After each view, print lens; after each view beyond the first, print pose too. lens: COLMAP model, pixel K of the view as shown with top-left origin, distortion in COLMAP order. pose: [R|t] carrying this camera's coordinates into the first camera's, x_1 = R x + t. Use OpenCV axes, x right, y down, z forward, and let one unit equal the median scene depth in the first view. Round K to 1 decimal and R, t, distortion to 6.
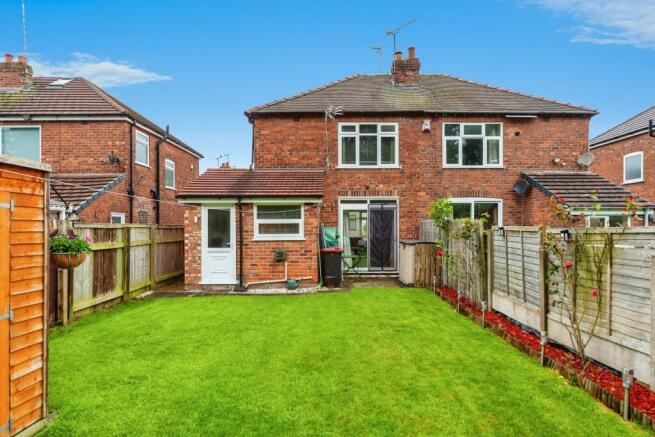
lens RADIAL K [[436.5, 0, 327.5], [0, 436.5, 218.5], [0, 0, 1]] dist [-0.003271, -0.001053]
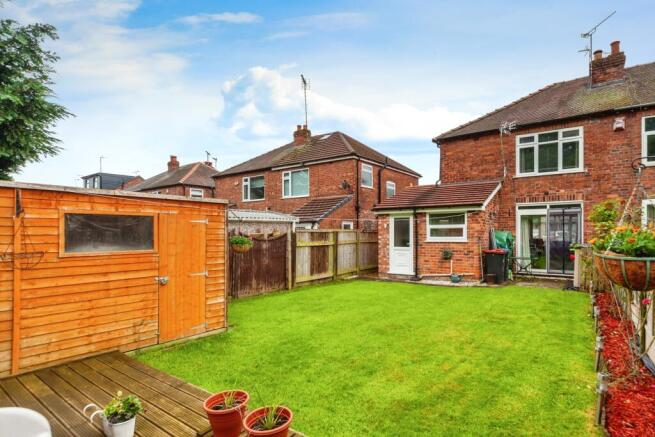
lens RADIAL K [[359.5, 0, 327.7], [0, 359.5, 224.1], [0, 0, 1]] dist [-0.000047, 0.000177]
pose [[0.795086, -0.013915, -0.606337, 0.234951], [0.013735, 0.999893, -0.004936, 0.000012], [0.606341, -0.004404, 0.795193, -0.007266]]
